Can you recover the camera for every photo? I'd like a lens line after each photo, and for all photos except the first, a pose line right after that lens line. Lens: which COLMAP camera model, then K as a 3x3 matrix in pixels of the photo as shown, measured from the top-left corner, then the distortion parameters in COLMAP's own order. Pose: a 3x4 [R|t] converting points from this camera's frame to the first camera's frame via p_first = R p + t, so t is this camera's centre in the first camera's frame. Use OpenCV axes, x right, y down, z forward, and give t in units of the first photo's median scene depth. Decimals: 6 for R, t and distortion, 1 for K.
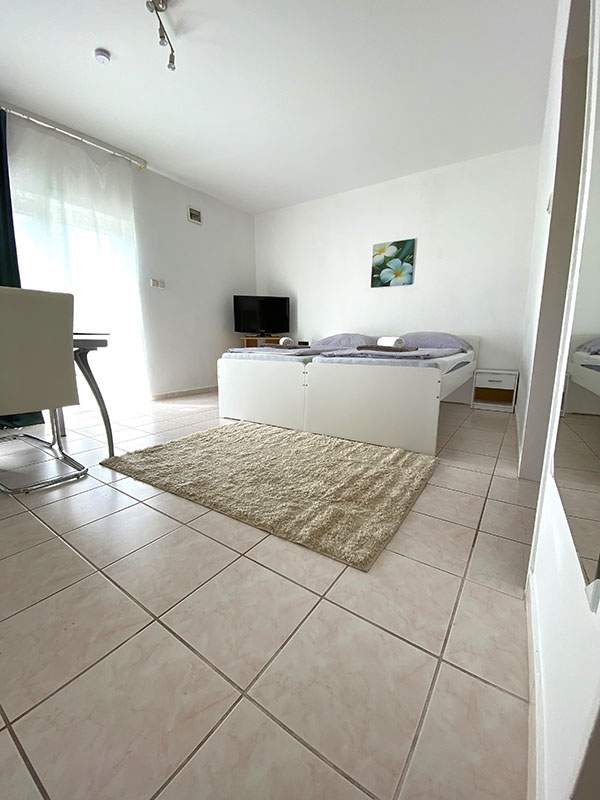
lens RADIAL K [[330.9, 0, 300.0], [0, 330.9, 400.0], [0, 0, 1]] dist [0.023364, -0.020855]
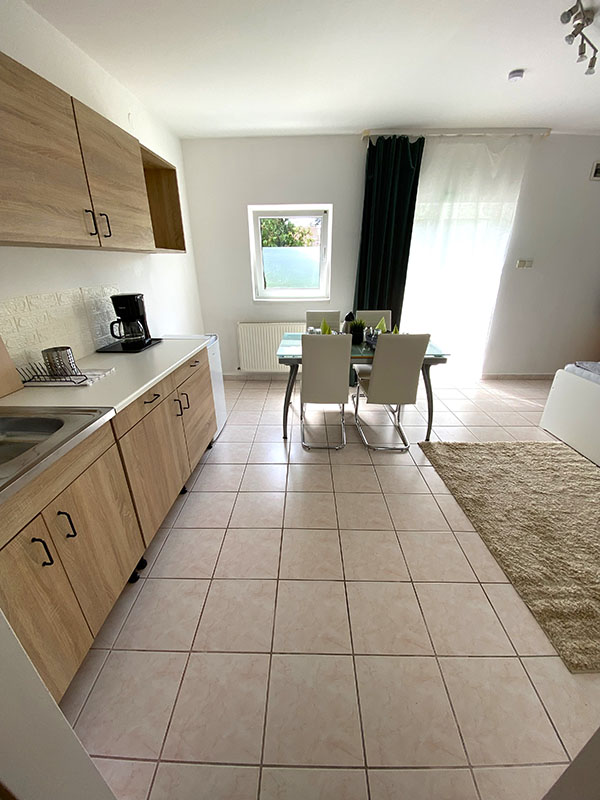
lens RADIAL K [[326.8, 0, 300.0], [0, 326.8, 400.0], [0, 0, 1]] dist [-0.000712, -0.000135]
pose [[0.567465, 0.302930, -0.765648, 0.108255], [-0.161962, 0.952764, 0.256923, -0.247523], [0.807311, -0.021789, 0.589724, -0.197604]]
